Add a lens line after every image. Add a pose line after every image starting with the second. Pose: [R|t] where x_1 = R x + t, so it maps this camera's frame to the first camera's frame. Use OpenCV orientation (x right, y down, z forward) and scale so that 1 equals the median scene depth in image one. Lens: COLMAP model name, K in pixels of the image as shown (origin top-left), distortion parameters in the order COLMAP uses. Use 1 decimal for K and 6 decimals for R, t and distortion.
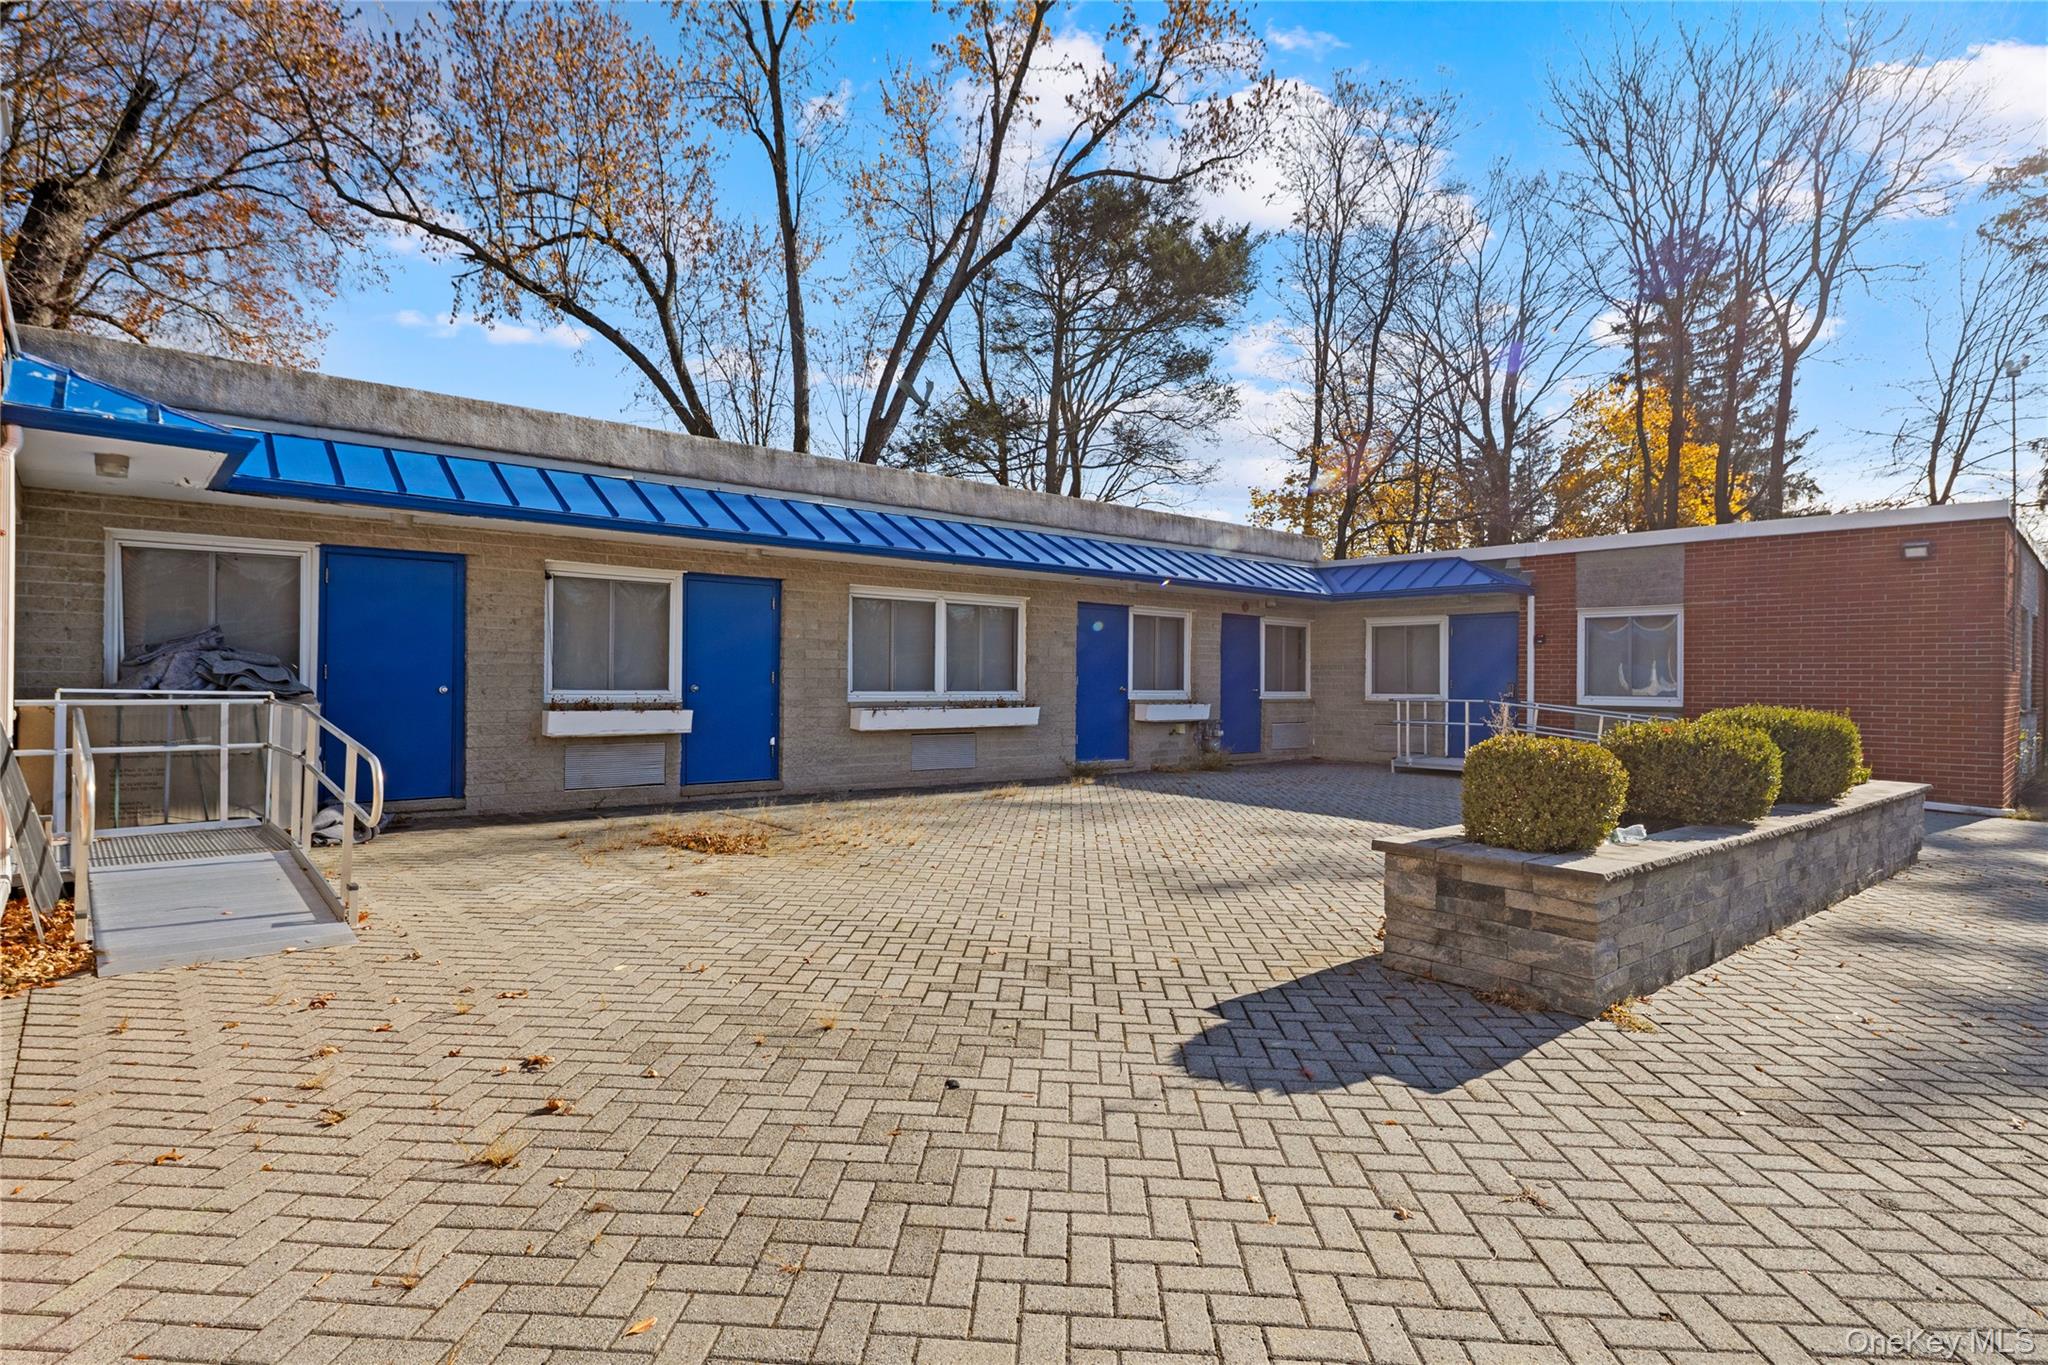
lens RADIAL K [[1018.6, 0, 1024.0], [0, 1018.6, 682.5], [0, 0, 1]] dist [-0.000959, -0.000368]
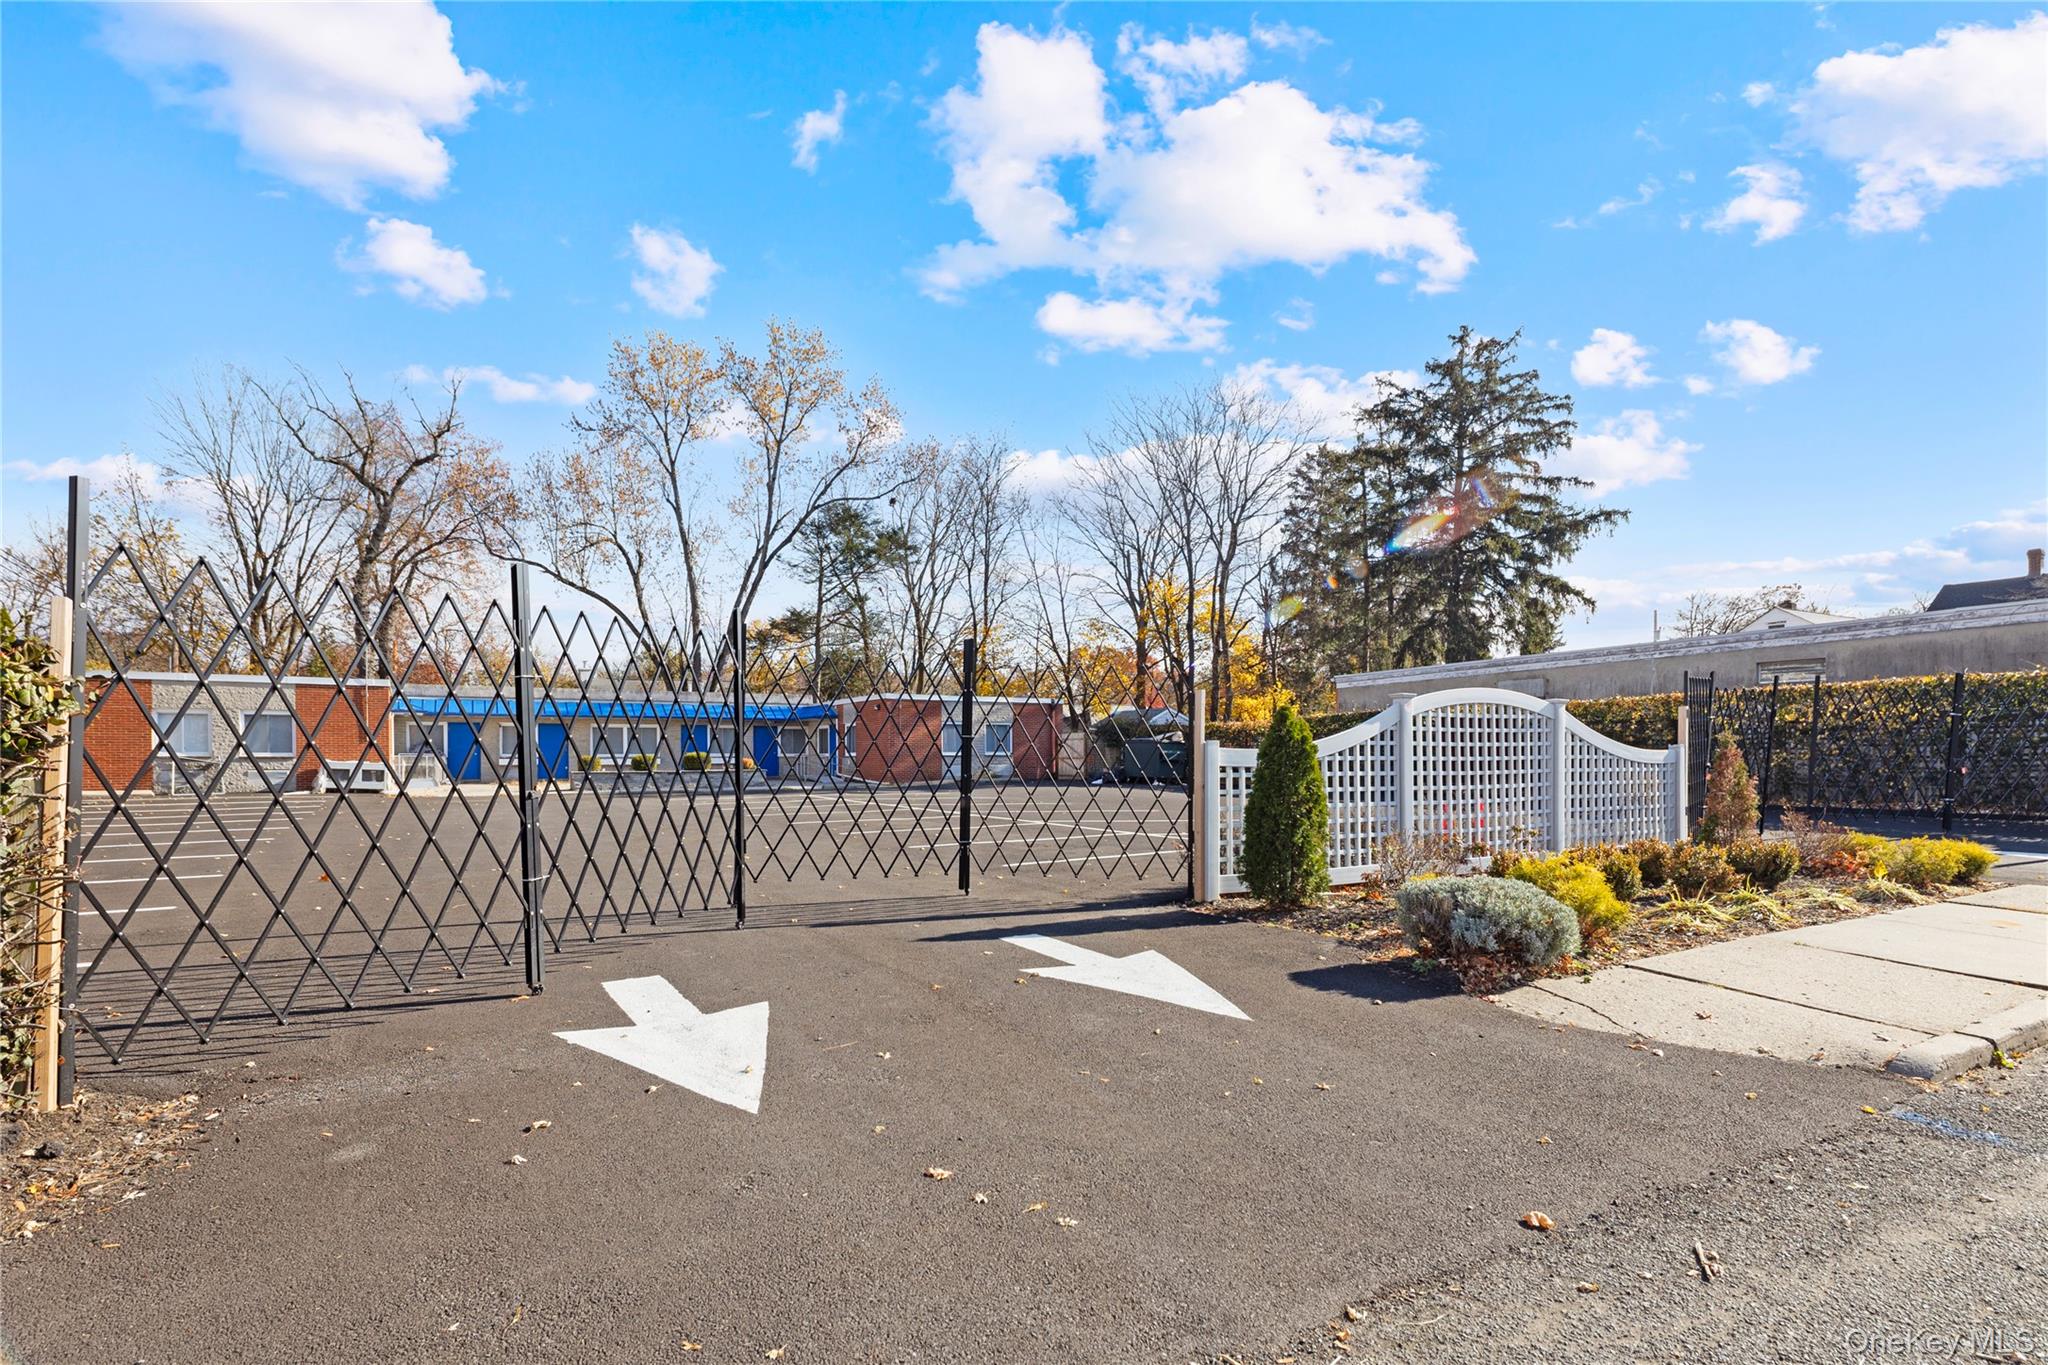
lens RADIAL K [[1008.8, 0, 1027.9], [0, 1008.8, 773.7], [0, 0, 1]] dist [0.002117, -0.000108]
pose [[0.982100, -0.007495, -0.188212, 1.867850], [0.010430, 0.999839, 0.014606, 0.040598], [0.188073, -0.016308, 0.982020, -2.048041]]
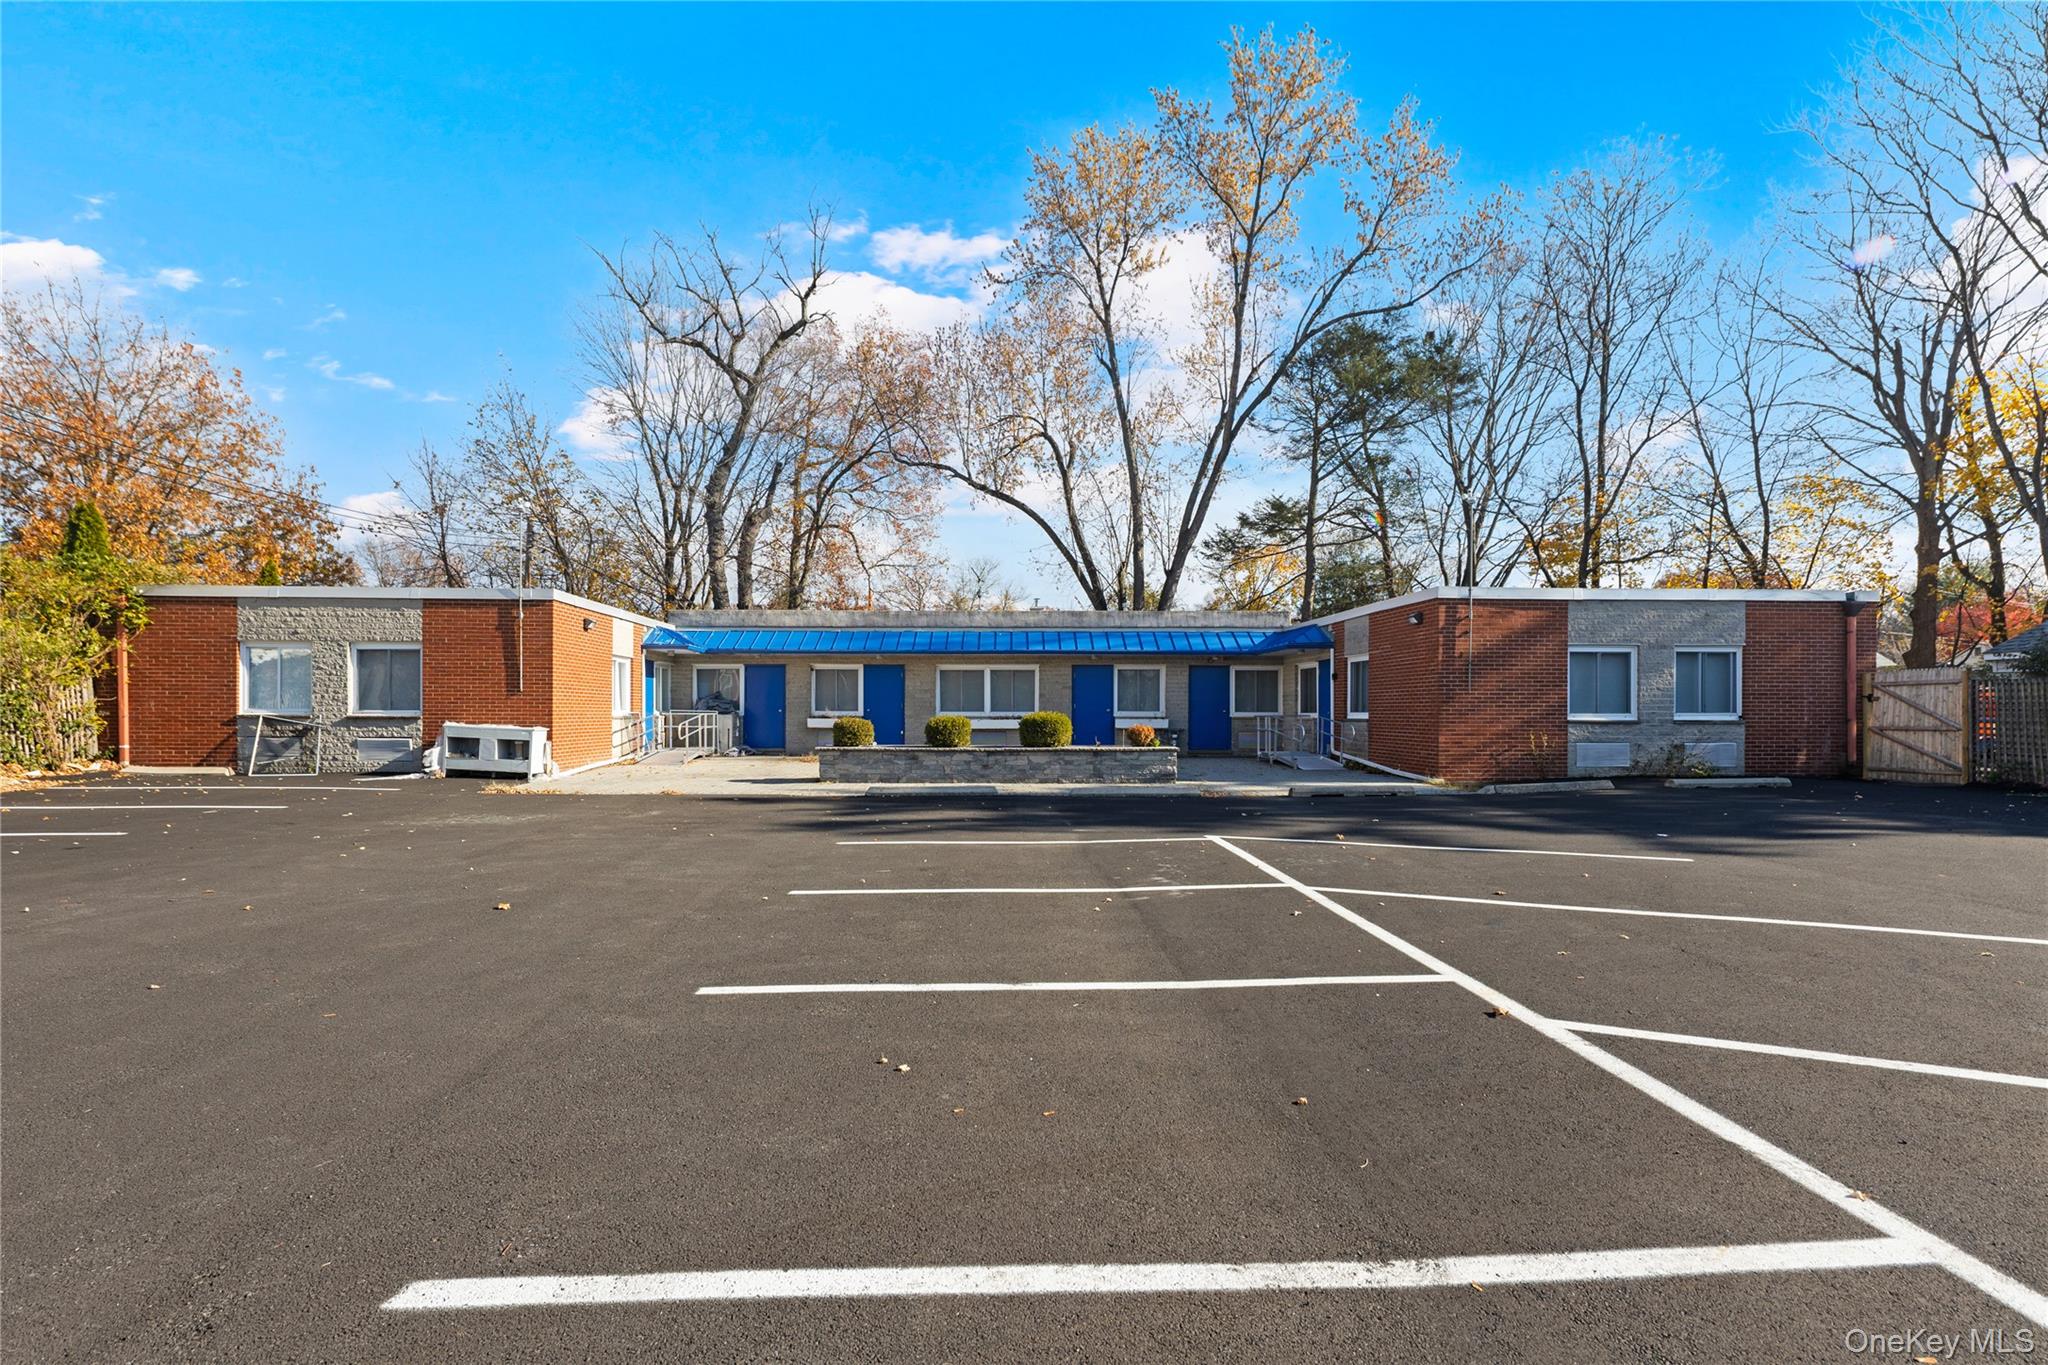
lens RADIAL K [[1006.7, 0, 1030.6], [0, 1006.7, 716.1], [0, 0, 1]] dist [0.000739, -0.000142]
pose [[0.775946, -0.004929, -0.630780, 1.319286], [0.004103, 0.999988, -0.002766, 0.023999], [0.630786, -0.000442, 0.775957, -0.574335]]
